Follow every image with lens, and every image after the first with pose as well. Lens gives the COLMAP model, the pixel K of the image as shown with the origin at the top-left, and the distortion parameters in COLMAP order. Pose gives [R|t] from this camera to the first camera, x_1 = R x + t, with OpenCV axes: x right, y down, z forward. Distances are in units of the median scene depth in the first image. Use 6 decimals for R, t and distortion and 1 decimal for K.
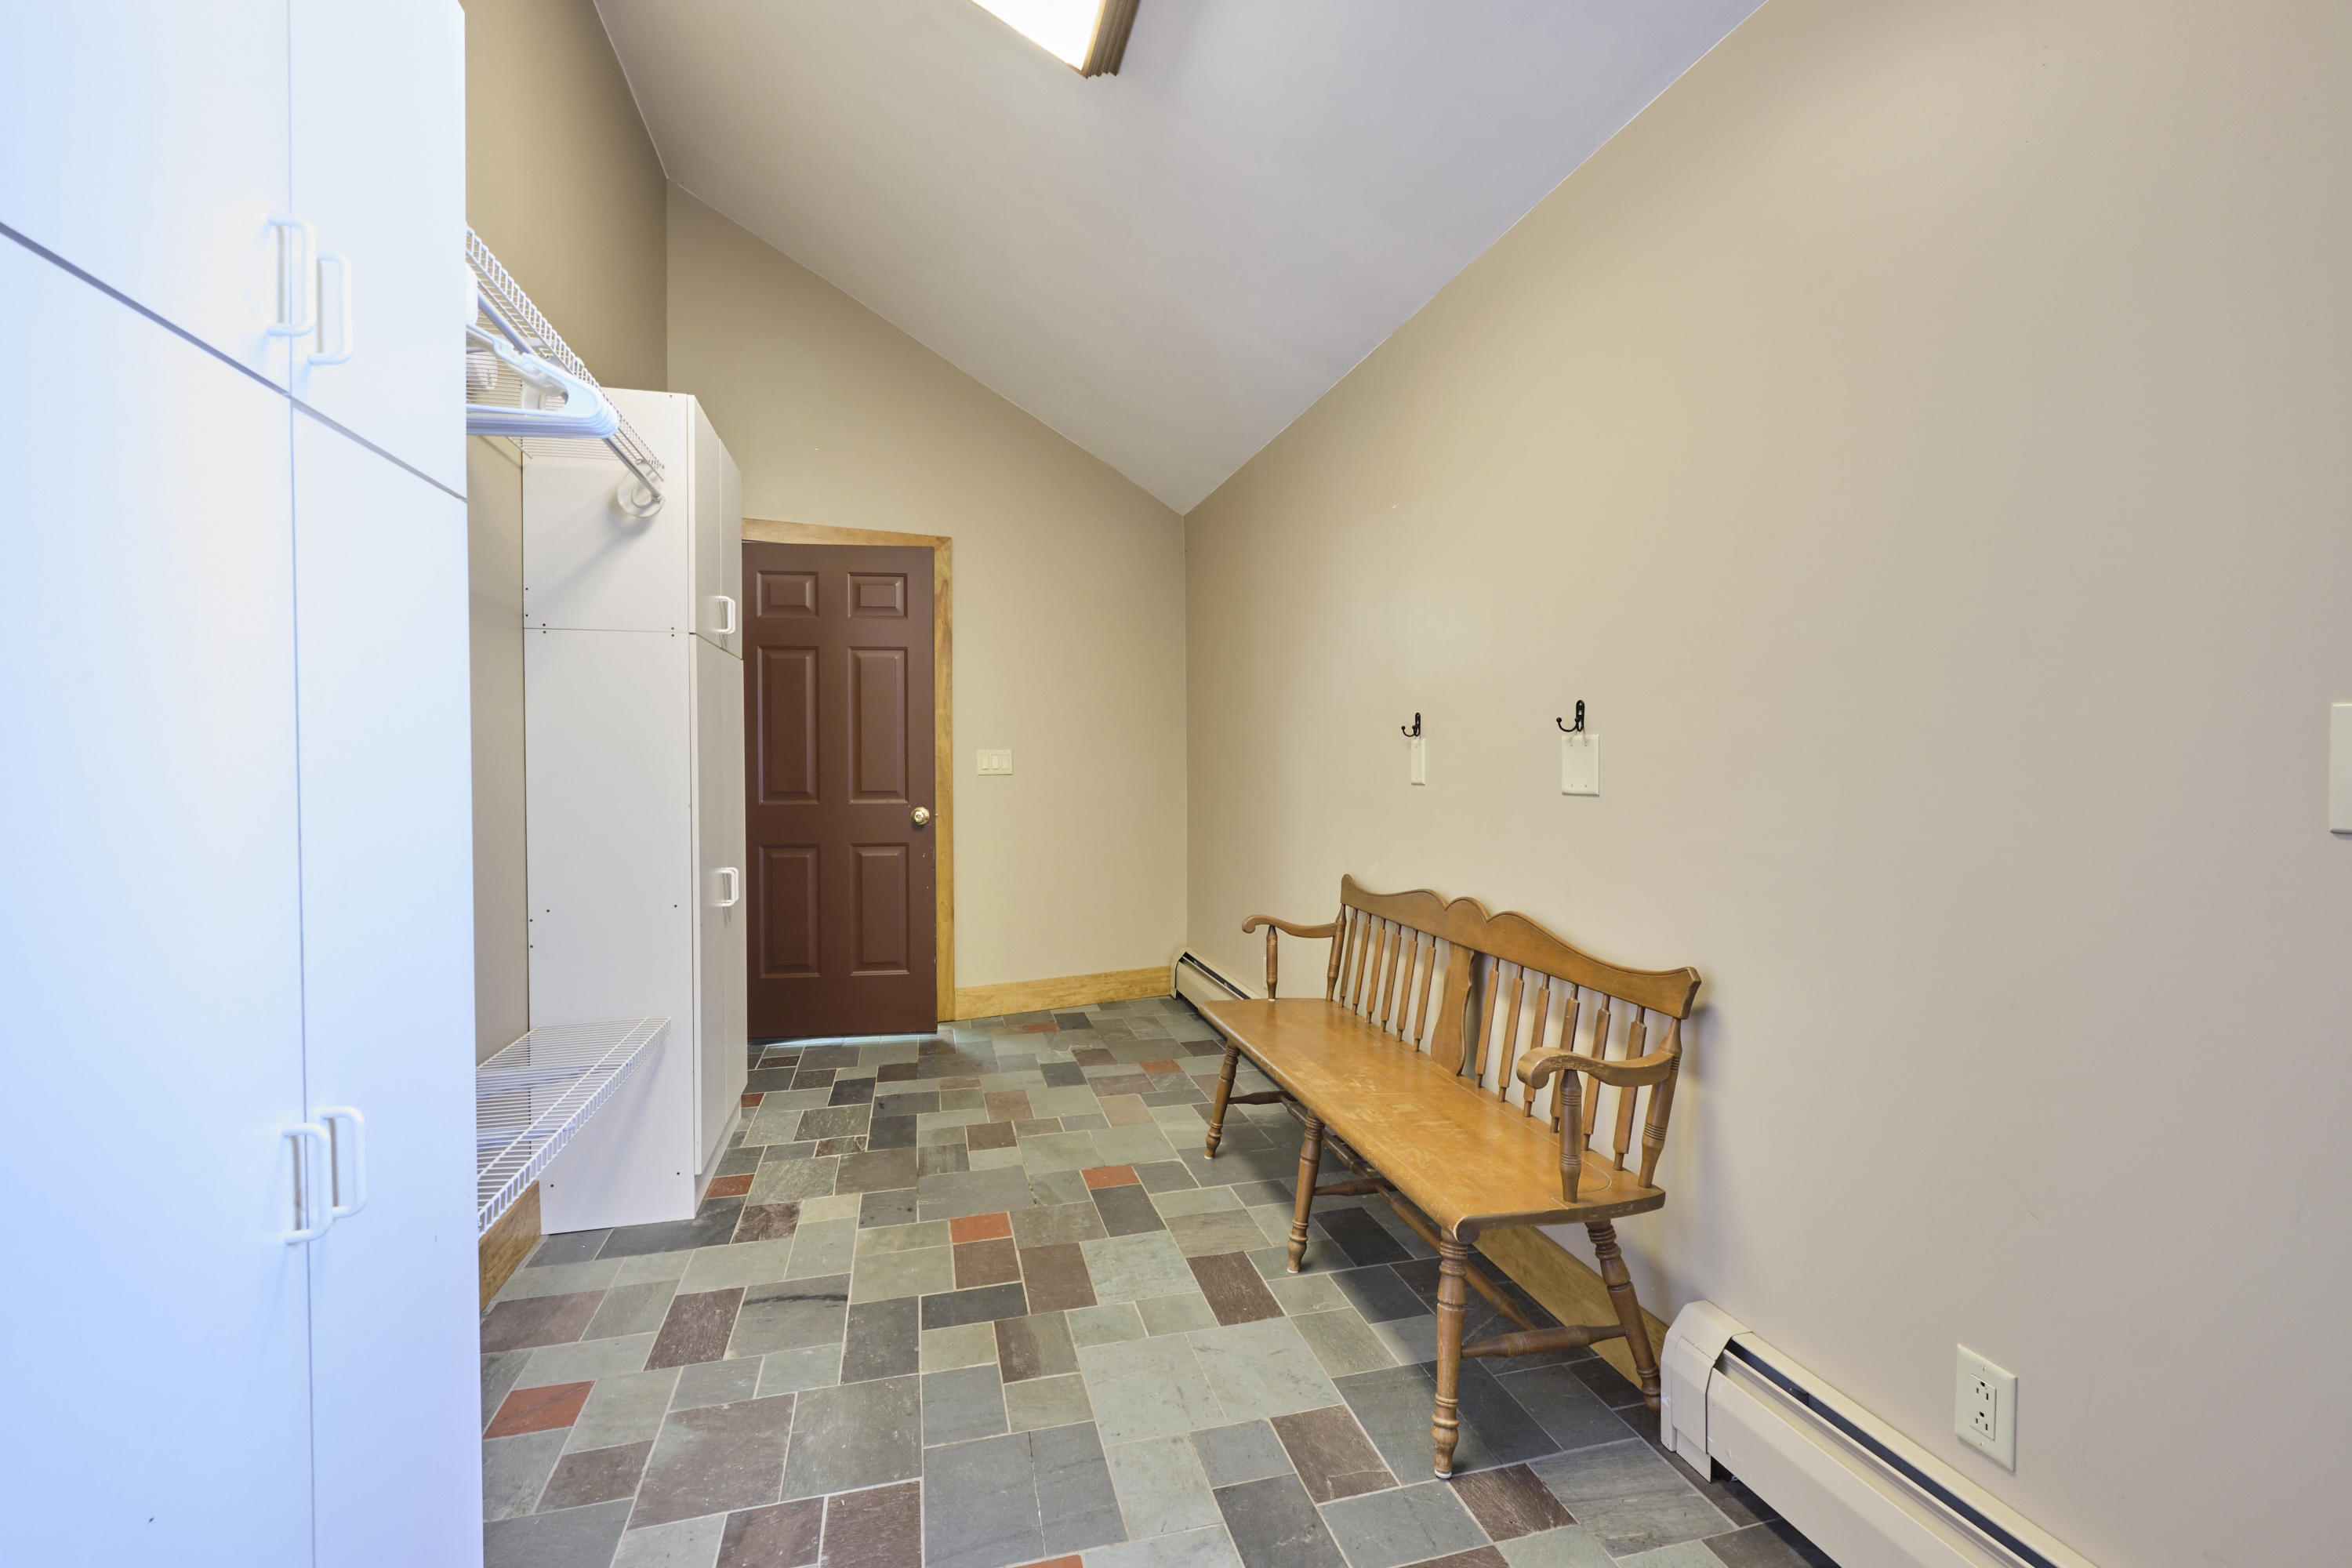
lens RADIAL K [[1028.2, 0, 1181.9], [0, 1028.2, 771.6], [0, 0, 1]] dist [-0.002618, -0.000420]
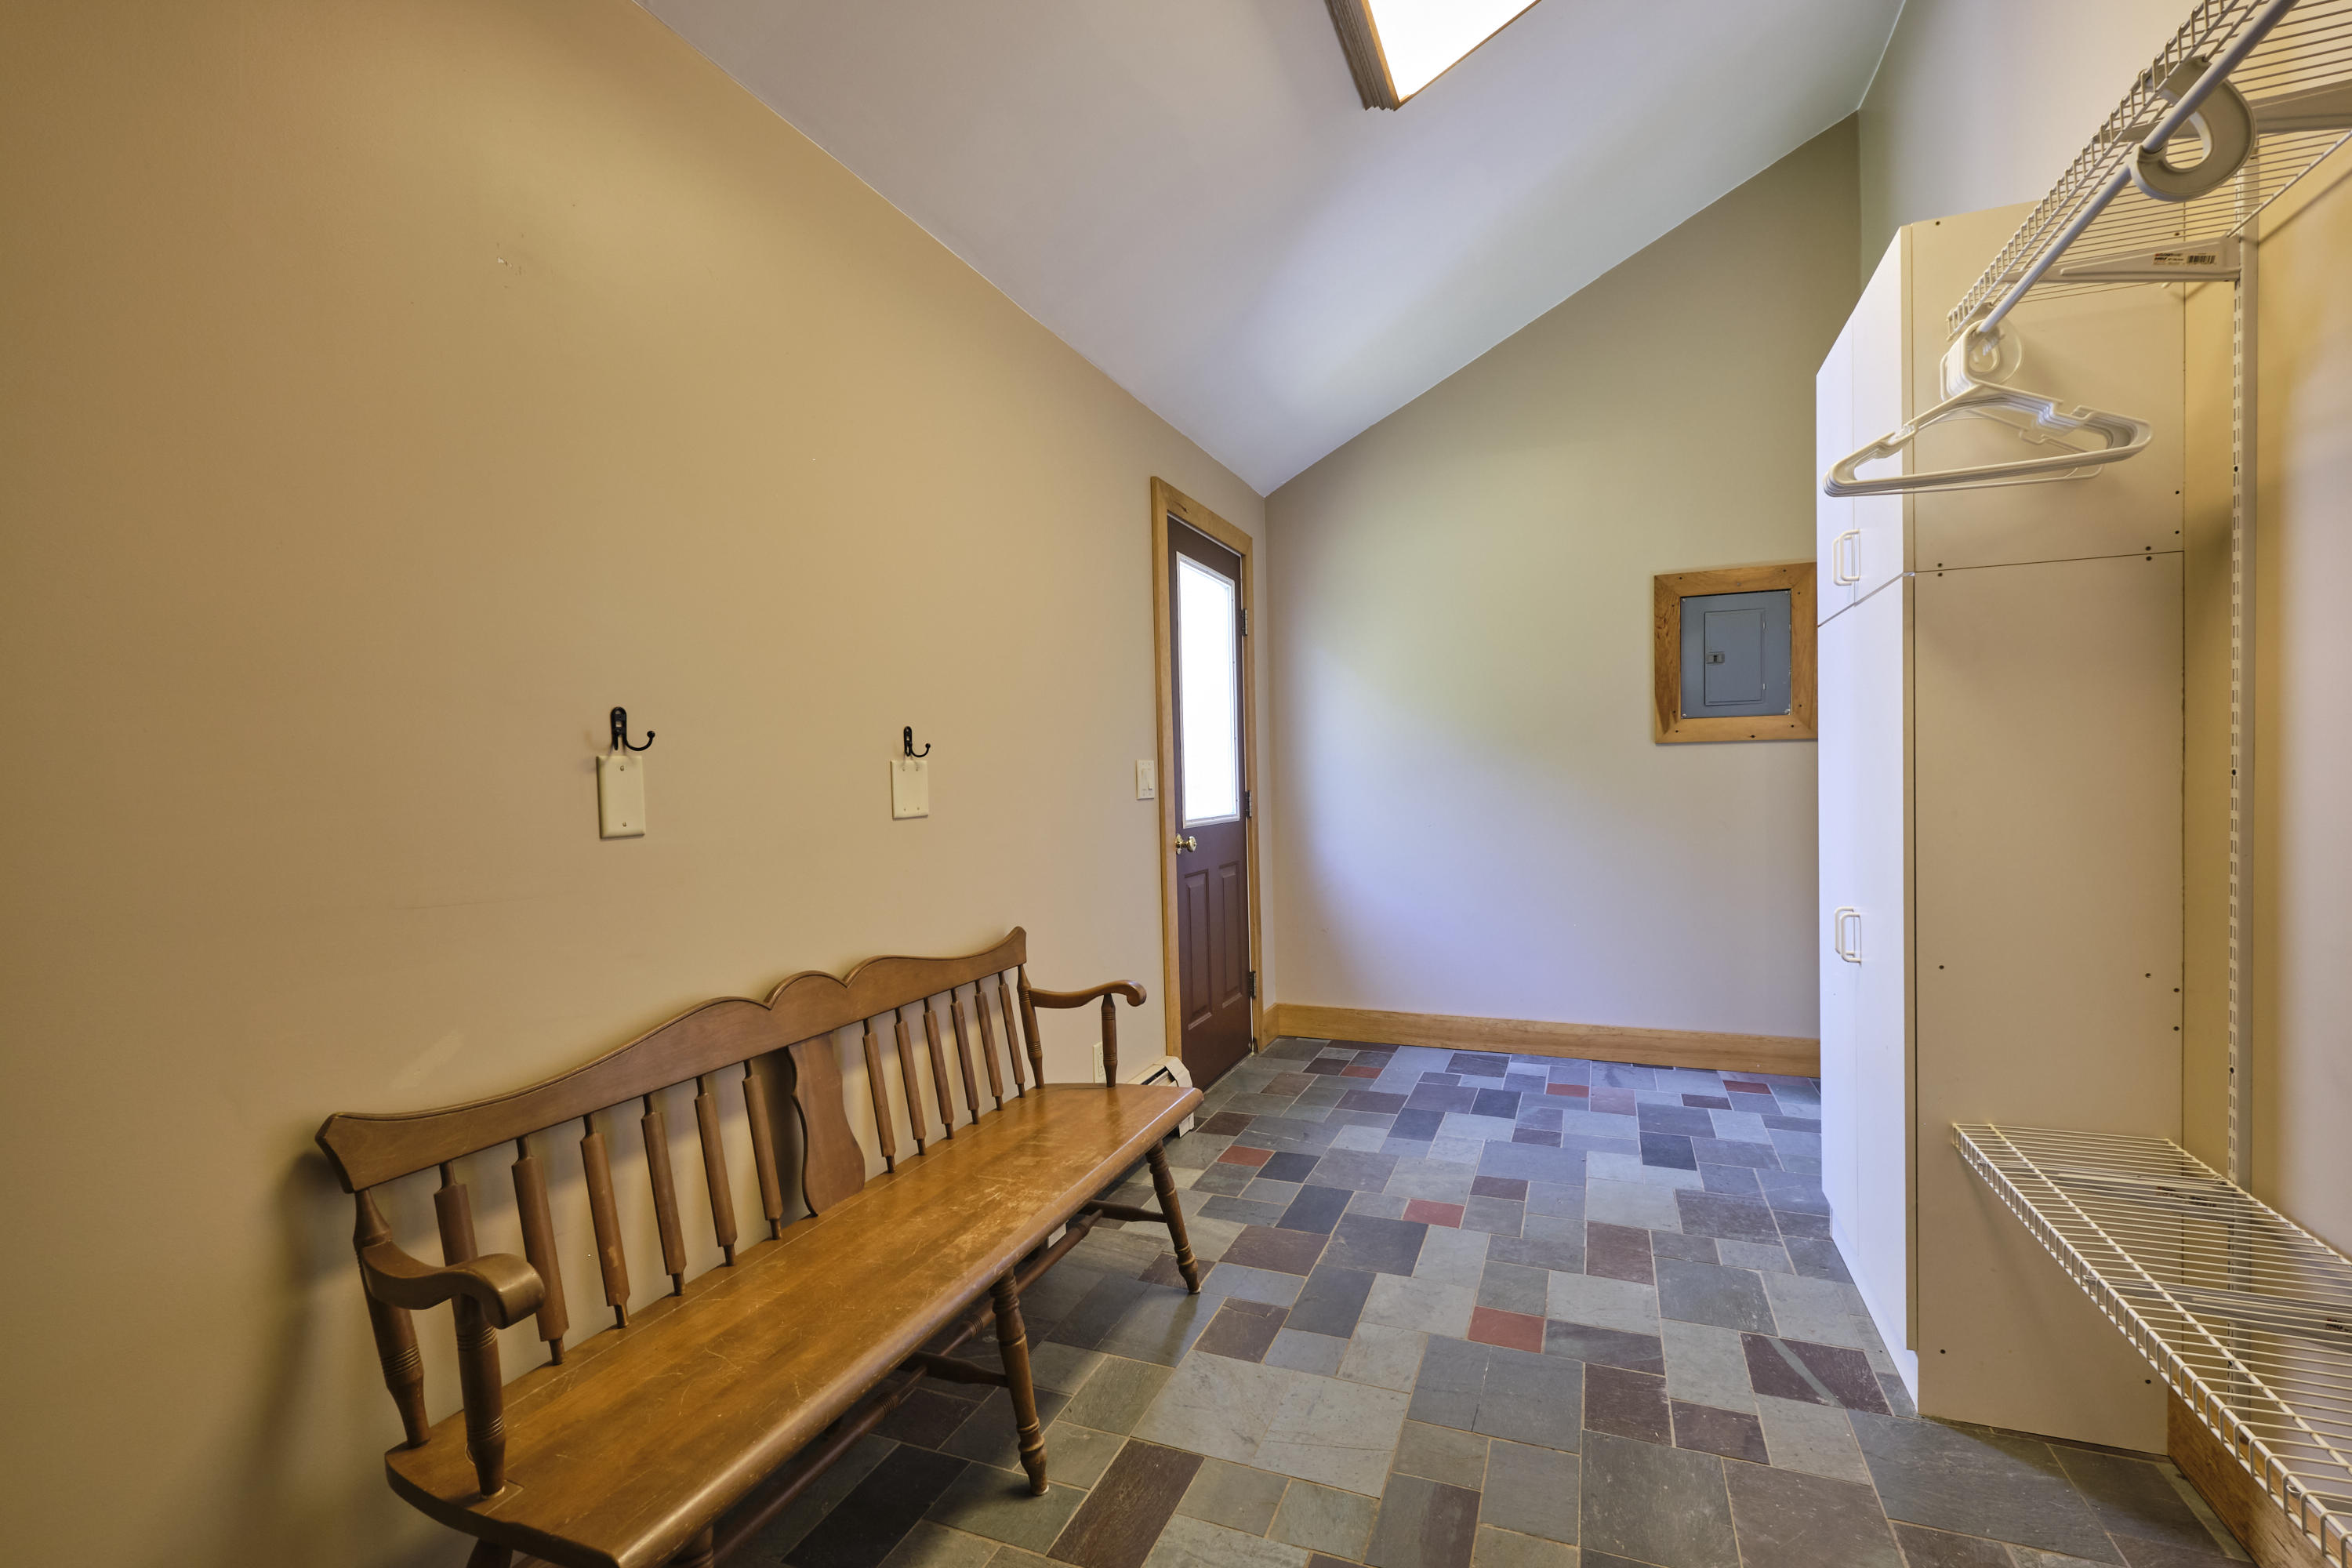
lens RADIAL K [[1072.4, 0, 1176.0], [0, 1072.4, 784.0], [0, 0, 1]] dist [-0.000927, 0.000219]
pose [[-0.805668, 0.017402, 0.592112, -0.479961], [0.033851, 0.999288, 0.016691, -0.020853], [-0.591400, 0.033490, -0.805683, 1.744204]]
